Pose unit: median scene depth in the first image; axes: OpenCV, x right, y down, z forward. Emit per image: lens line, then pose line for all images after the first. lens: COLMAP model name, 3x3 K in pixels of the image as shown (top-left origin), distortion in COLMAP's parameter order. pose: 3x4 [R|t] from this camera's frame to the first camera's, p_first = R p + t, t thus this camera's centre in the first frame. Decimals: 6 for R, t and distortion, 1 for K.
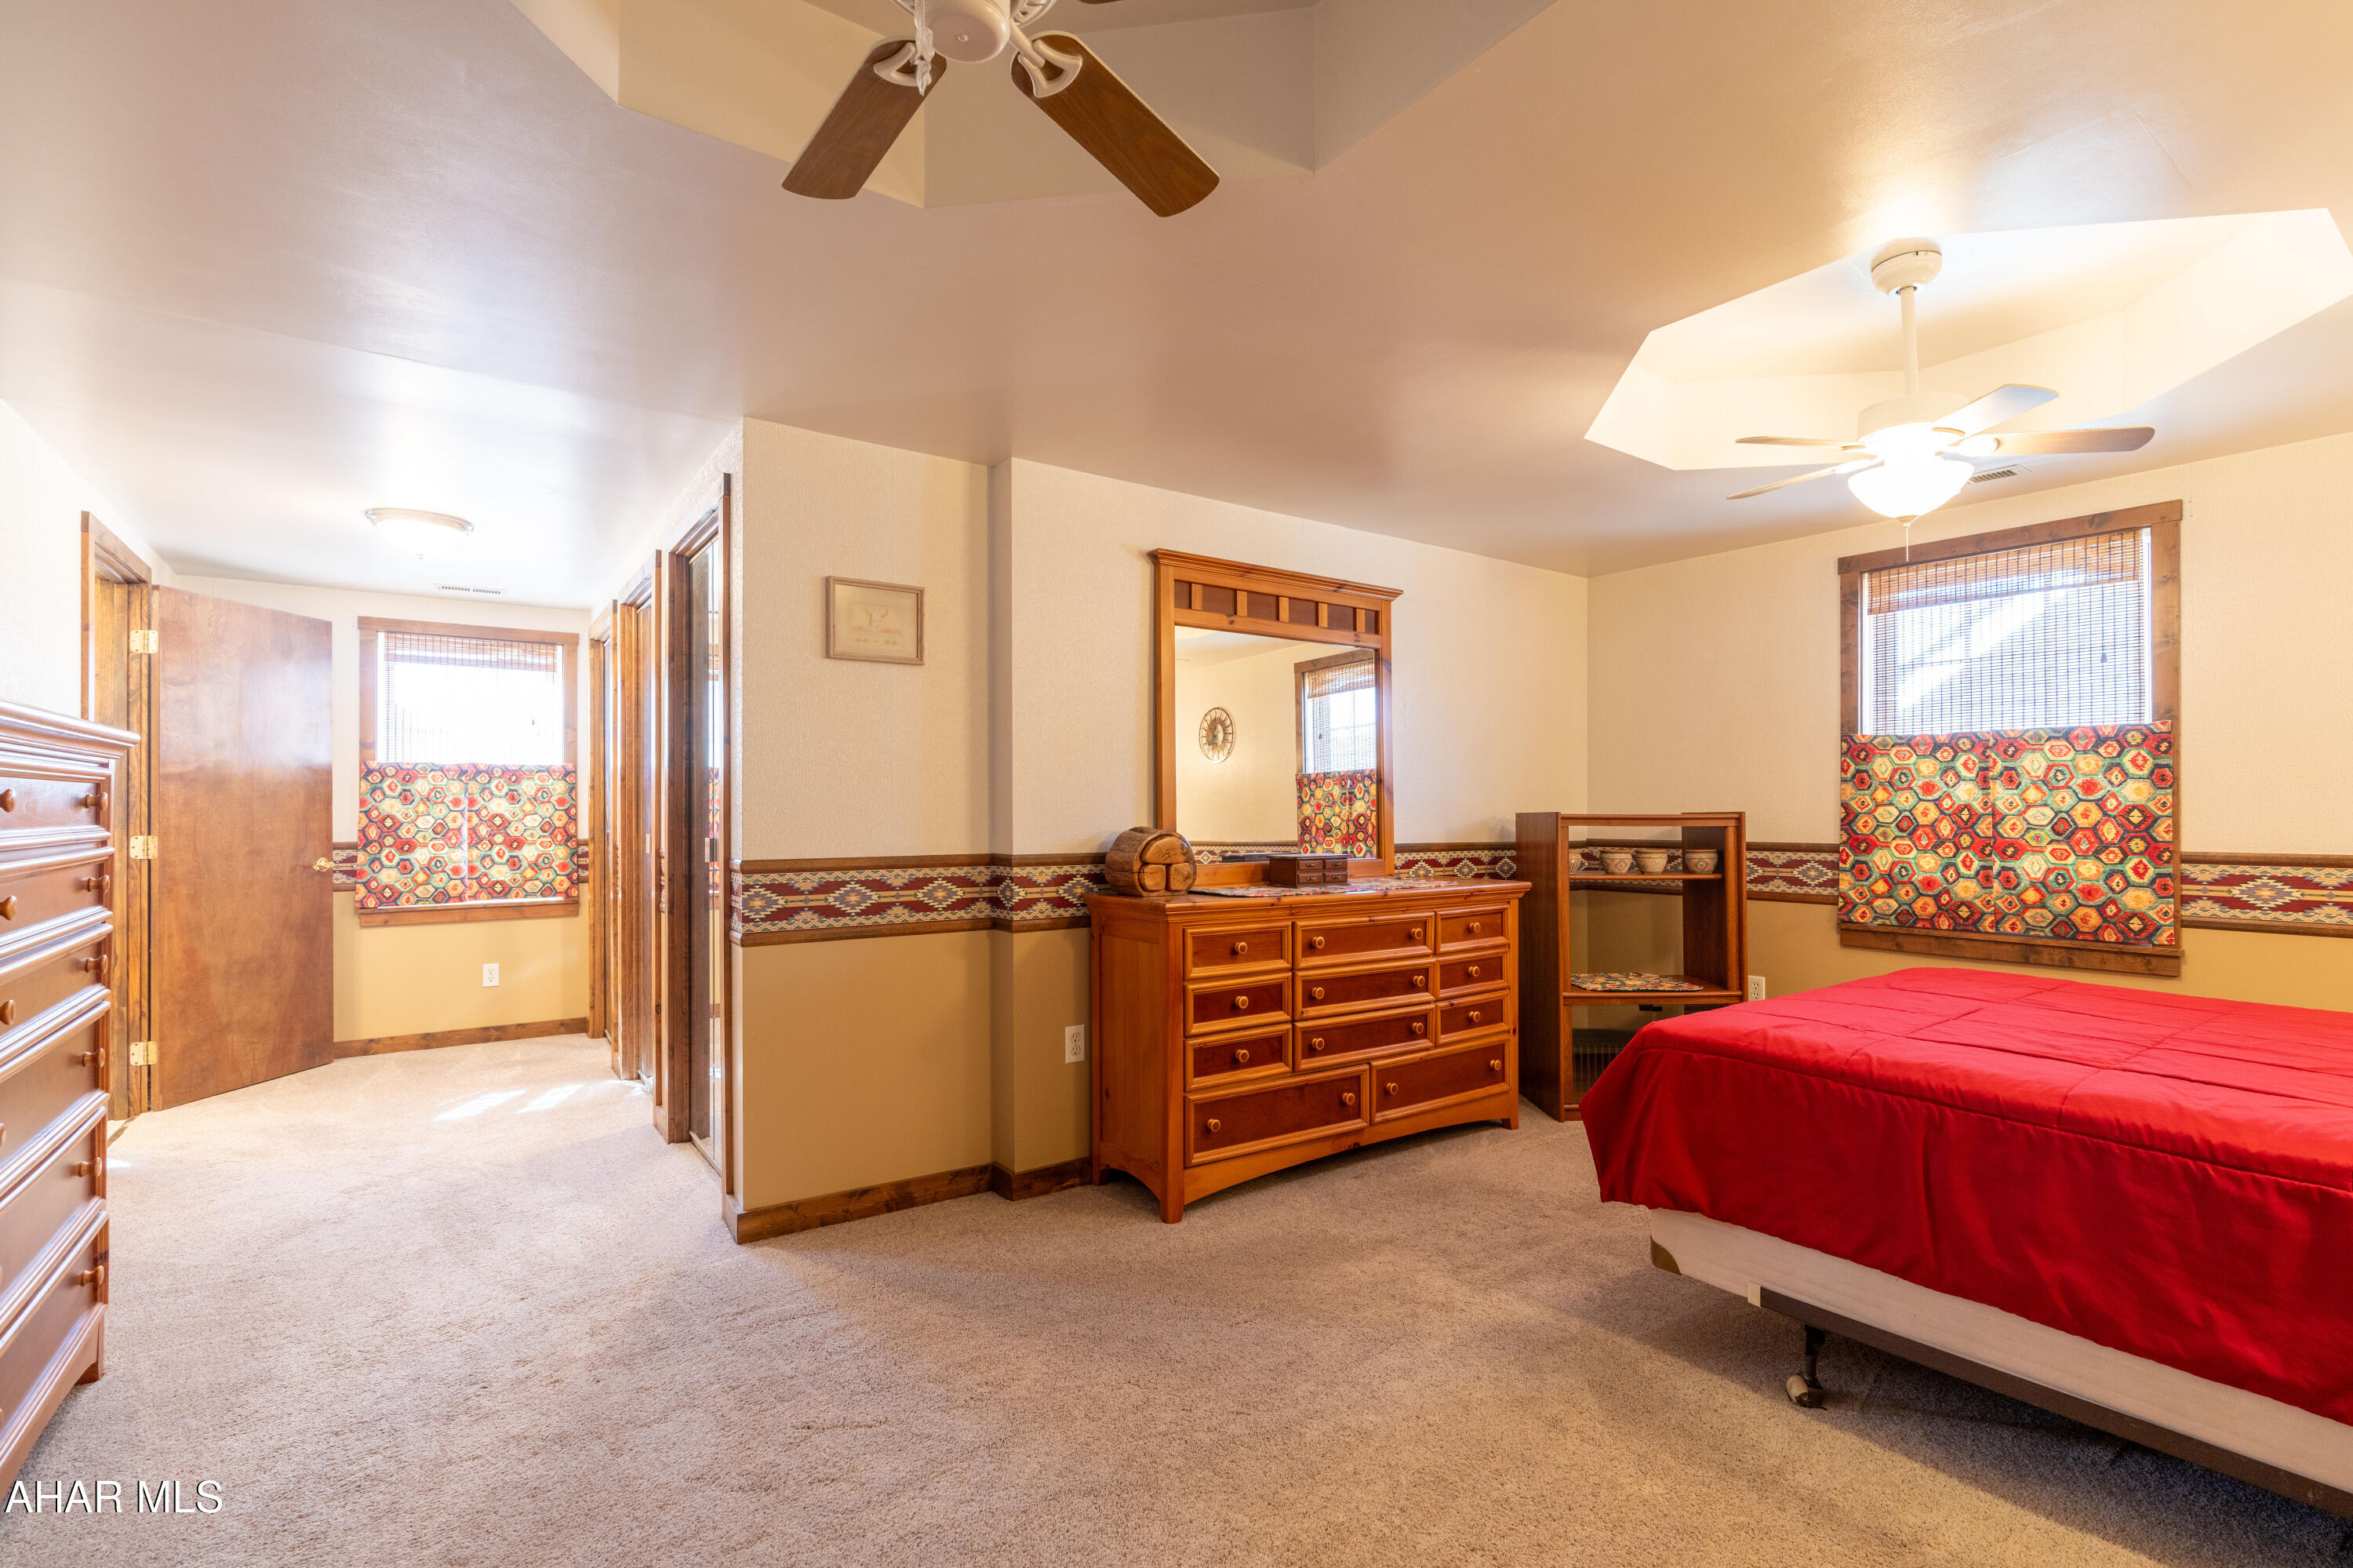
lens RADIAL K [[1092.7, 0, 1210.1], [0, 1092.7, 800.1], [0, 0, 1]] dist [-0.018588, 0.007515]
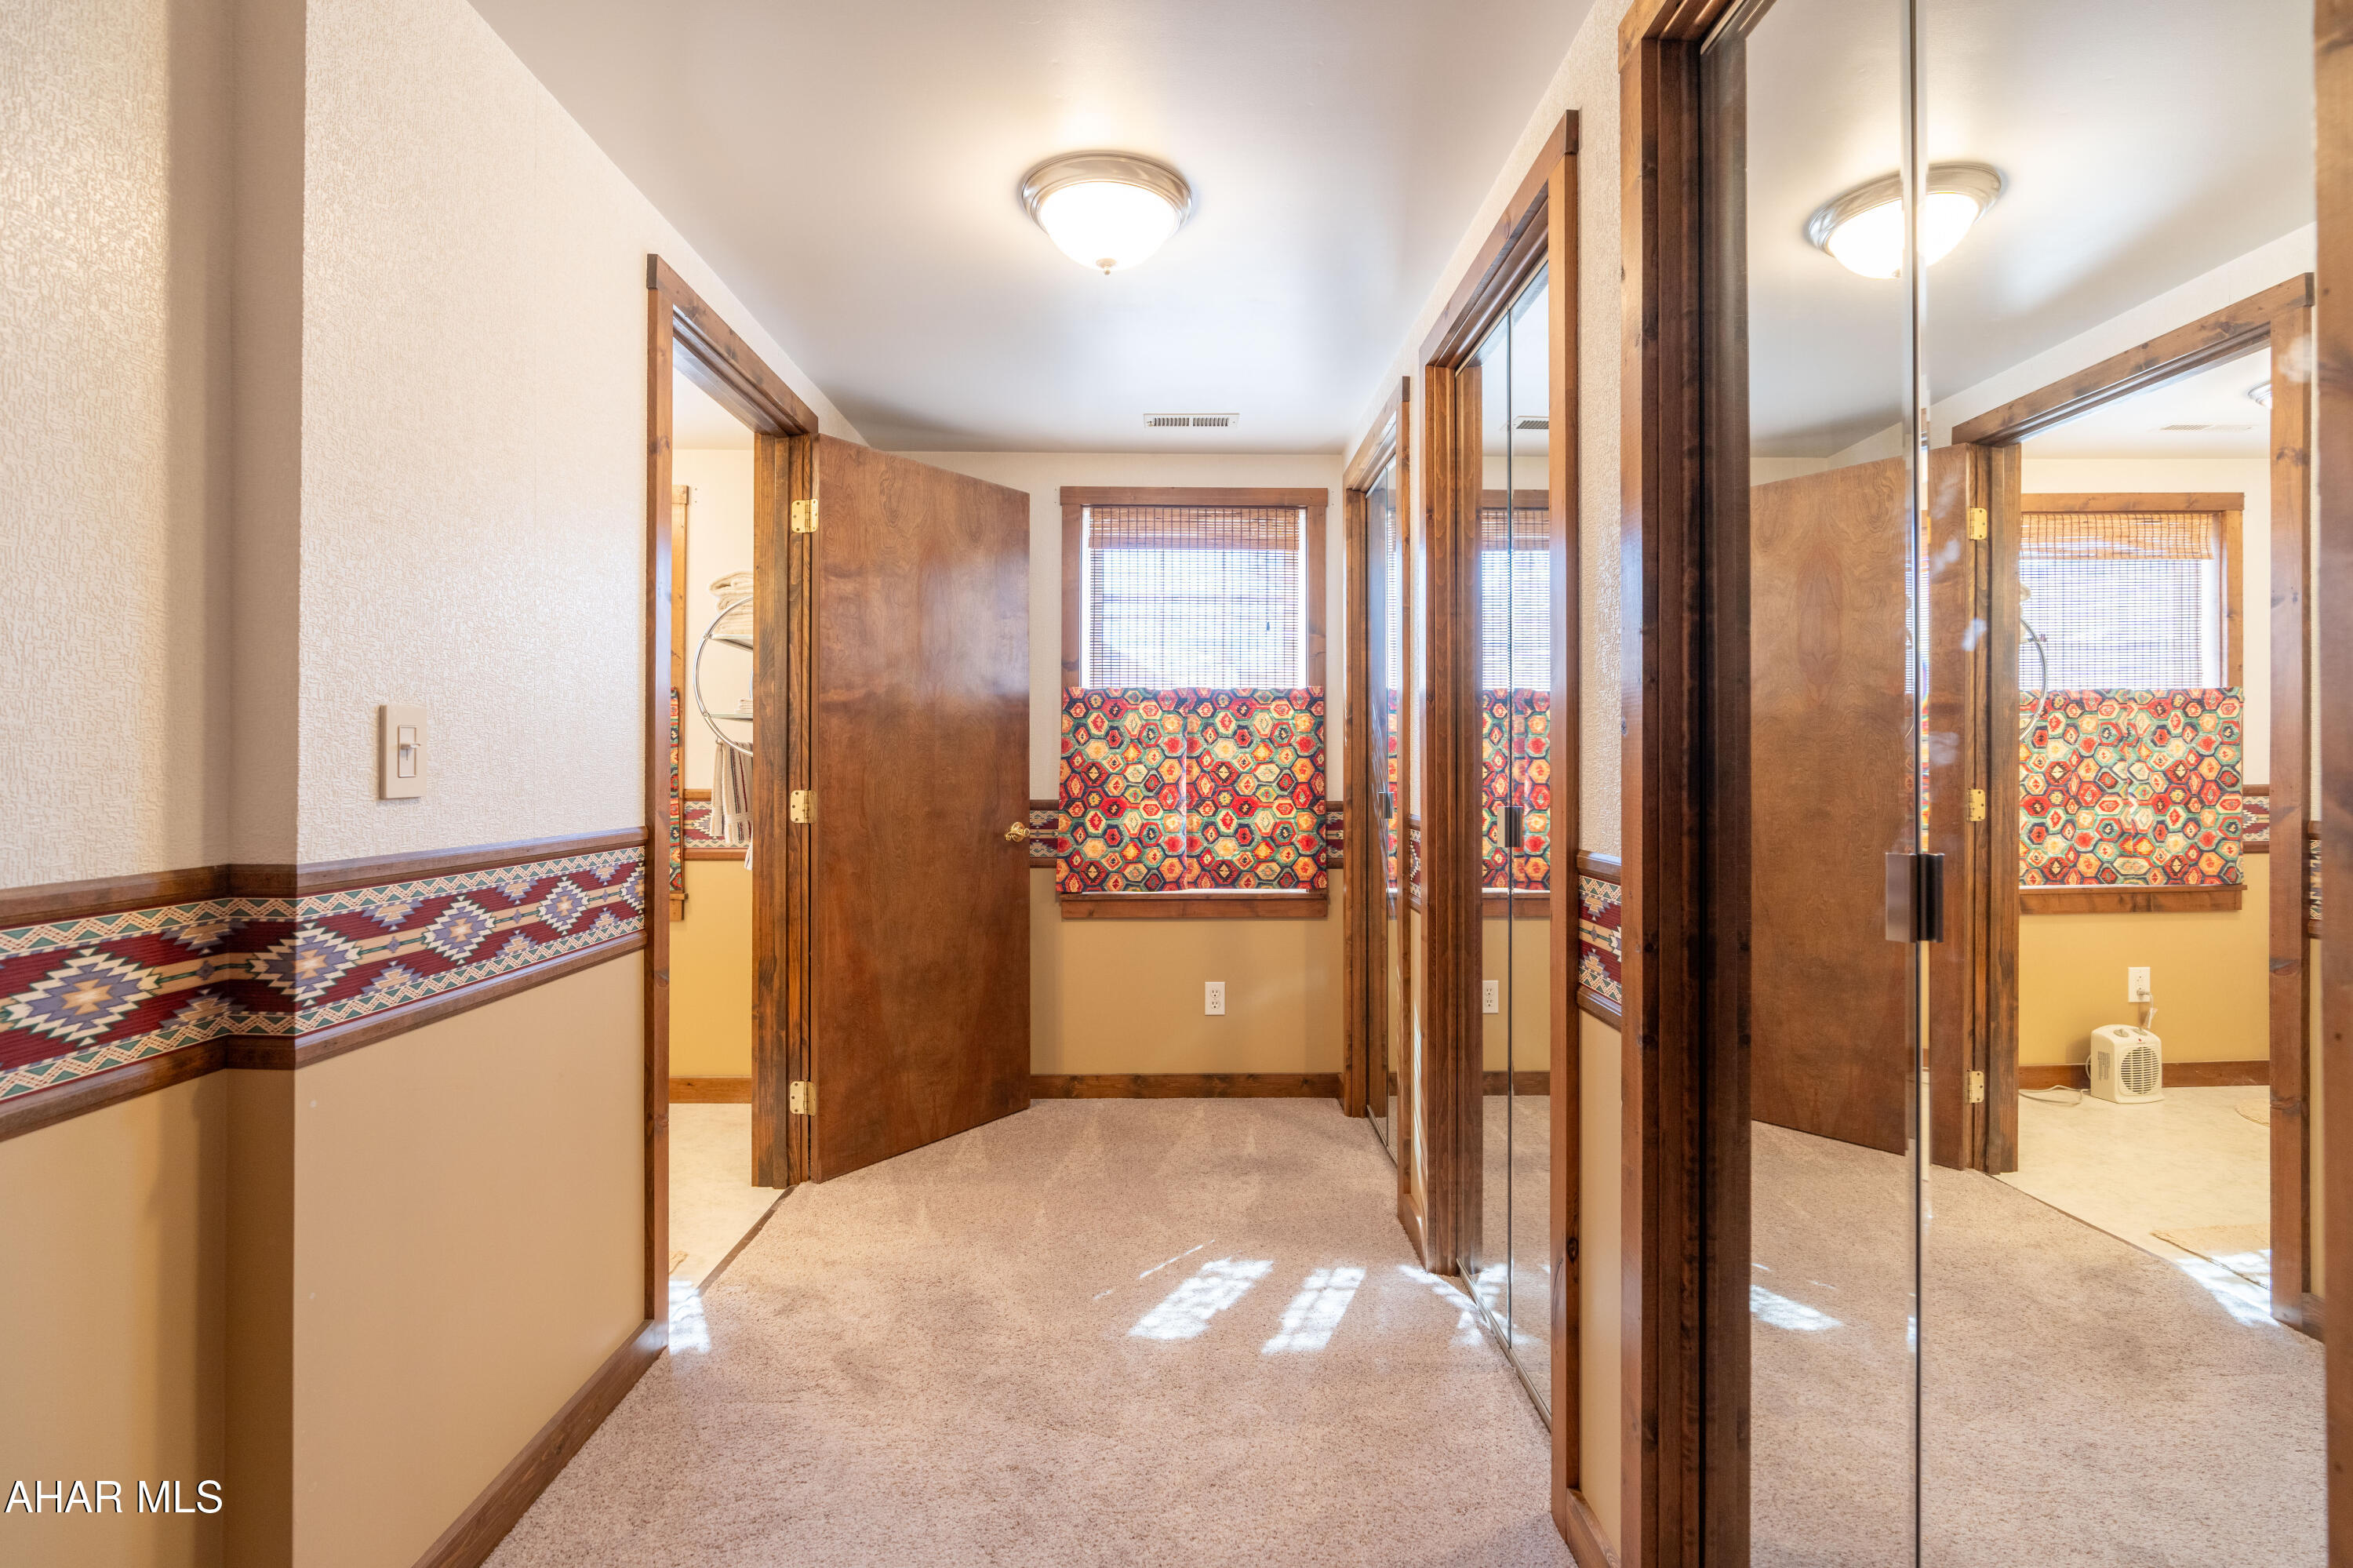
lens RADIAL K [[1074.4, 0, 1178.4], [0, 1074.4, 791.0], [0, 0, 1]] dist [-0.019381, 0.007528]
pose [[0.817853, 0.020999, -0.575044, -0.285827], [0.000619, 0.999301, 0.037372, 0.005534], [0.575427, -0.030921, 0.817269, 0.423826]]
